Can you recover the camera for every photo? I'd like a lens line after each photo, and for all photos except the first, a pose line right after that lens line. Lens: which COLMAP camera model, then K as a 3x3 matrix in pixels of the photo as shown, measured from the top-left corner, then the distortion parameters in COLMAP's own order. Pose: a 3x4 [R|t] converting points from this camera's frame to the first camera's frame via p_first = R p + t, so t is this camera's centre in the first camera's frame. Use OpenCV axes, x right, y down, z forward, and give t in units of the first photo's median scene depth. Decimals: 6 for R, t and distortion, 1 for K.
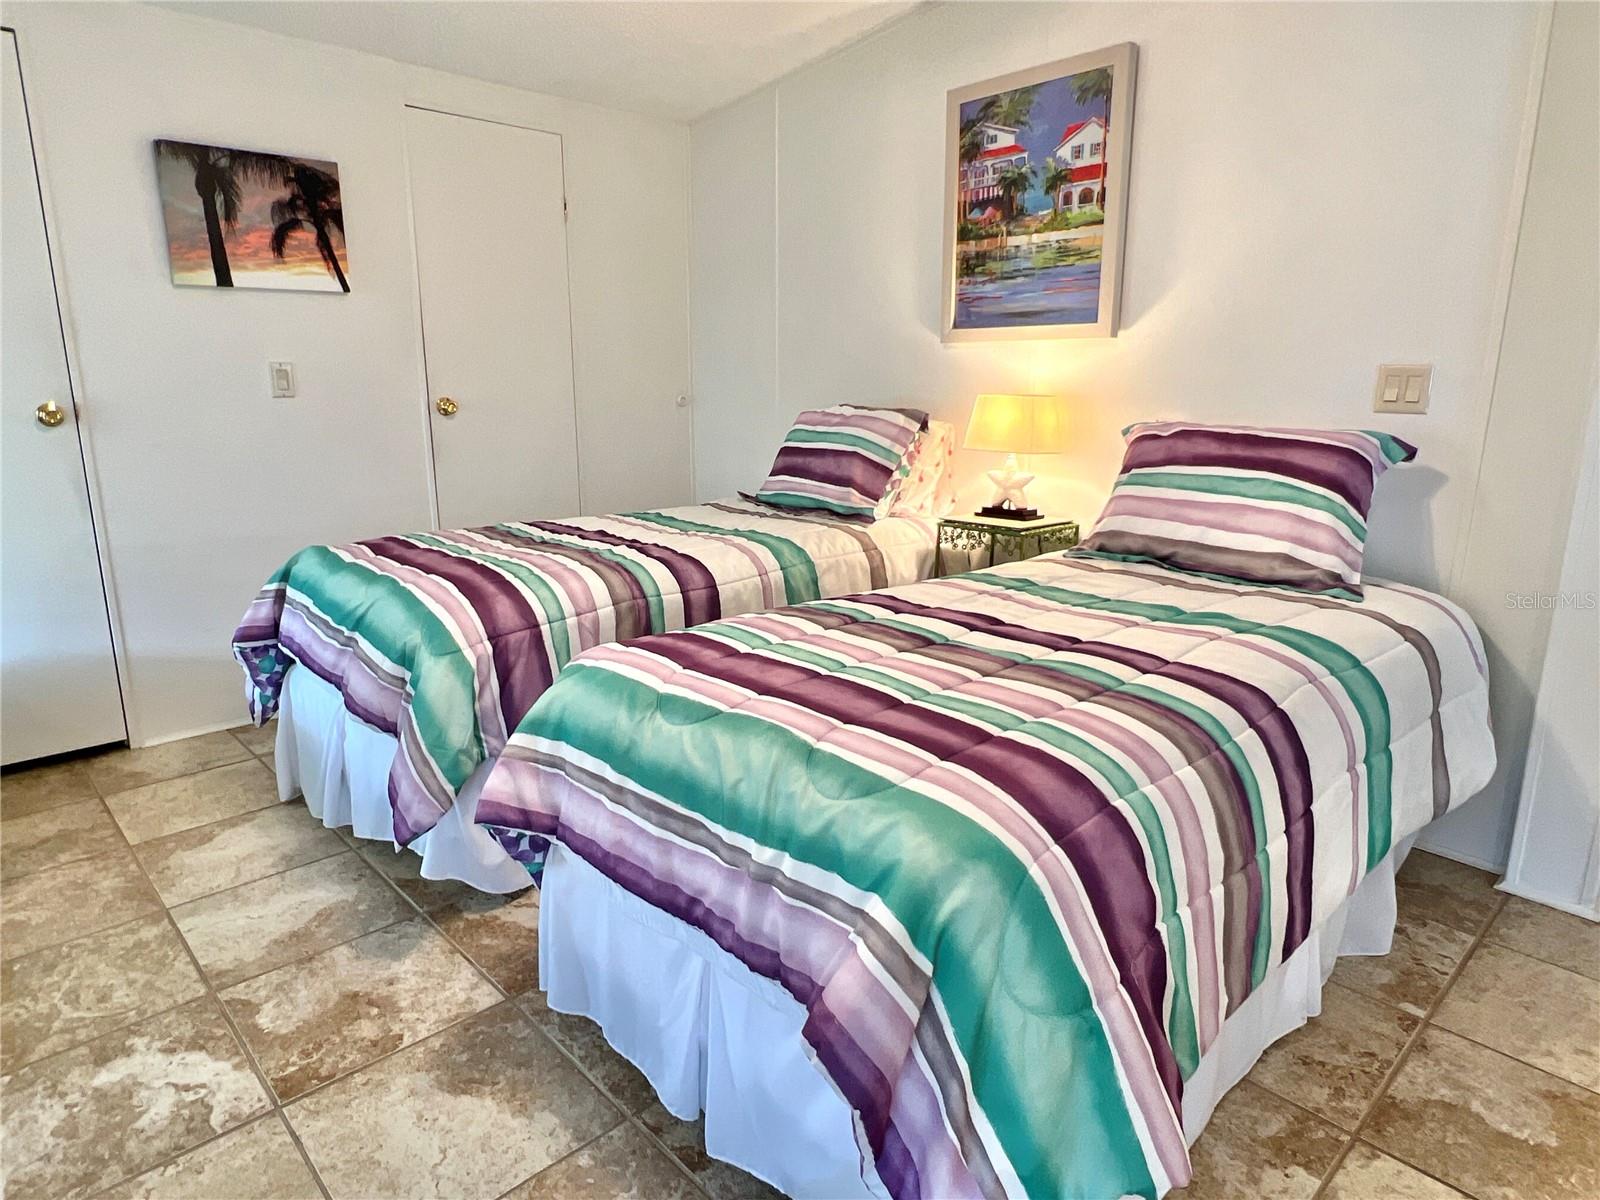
lens RADIAL K [[943.5, 0, 800.0], [0, 943.5, 600.0], [0, 0, 1]] dist [-0.000318, 0.000684]
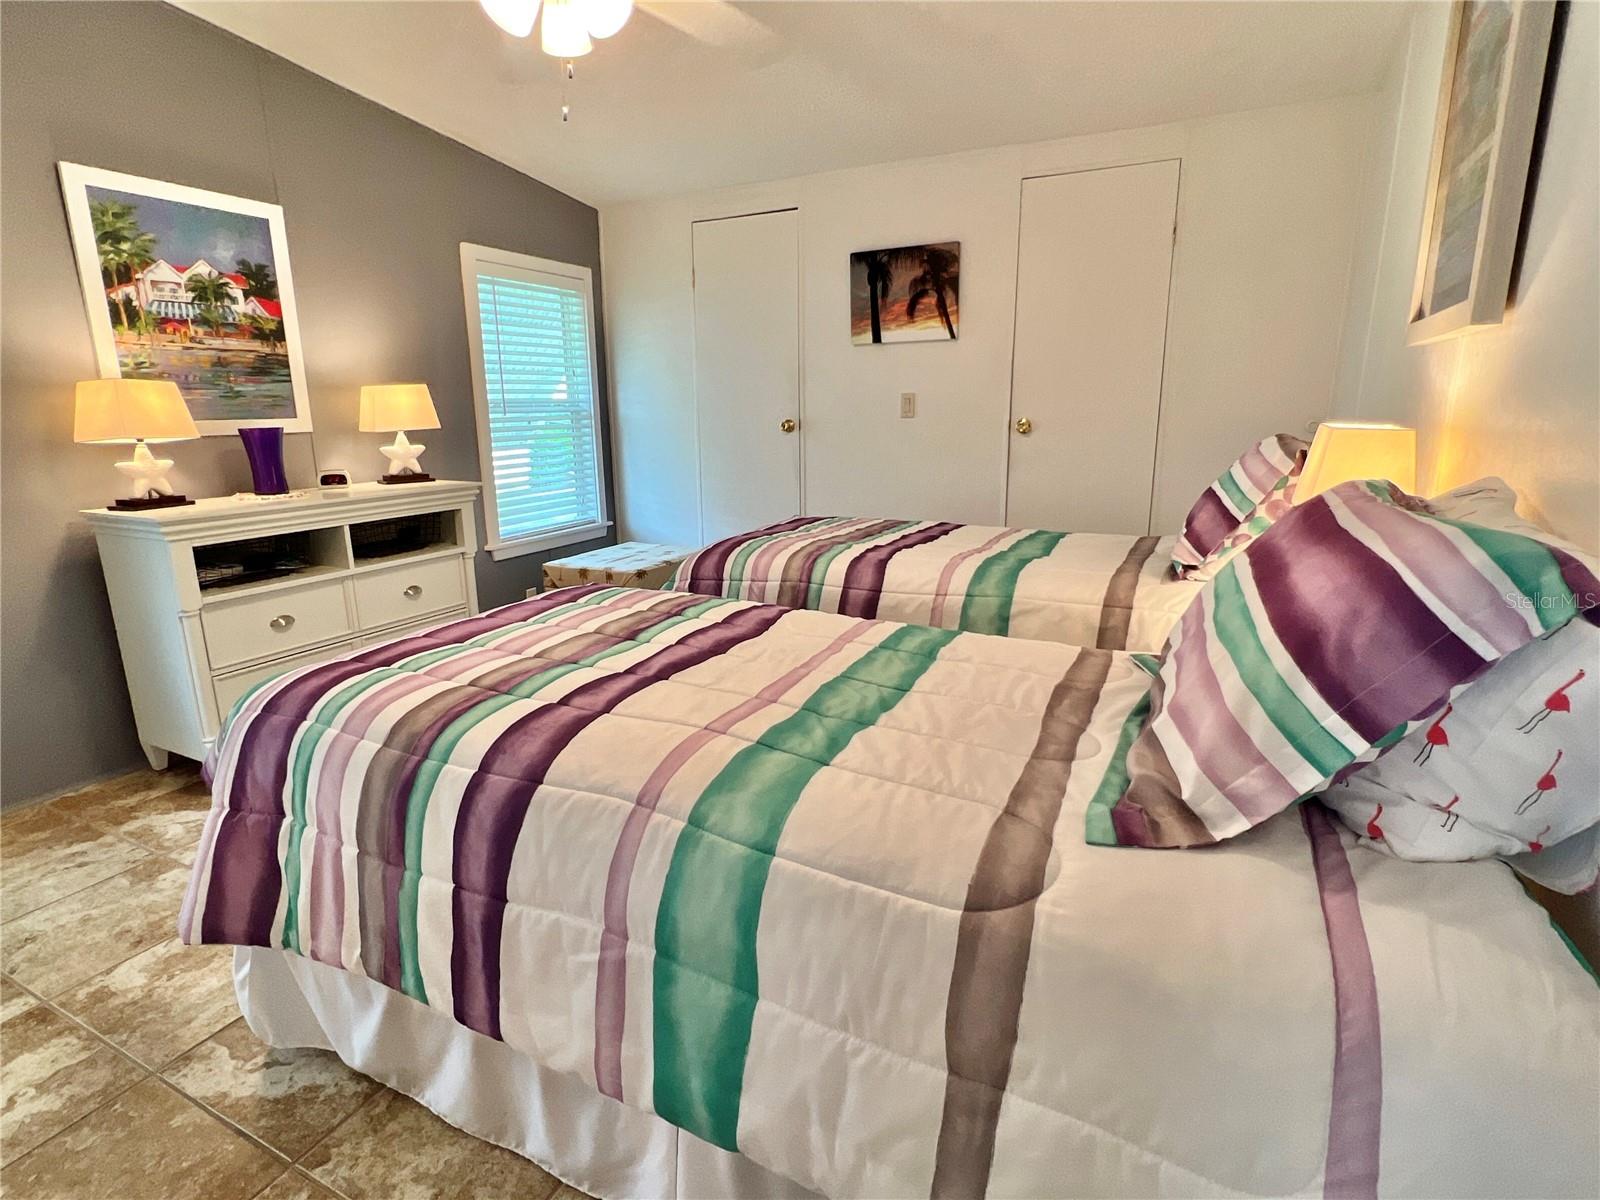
lens RADIAL K [[816.9, 0, 799.9], [0, 816.9, 594.8], [0, 0, 1]] dist [-0.002121, -0.000214]
pose [[0.339124, 0.210189, -0.916960, 0.628345], [-0.204821, 0.967834, 0.146101, -0.108962], [0.918174, 0.138266, 0.371267, 0.460917]]
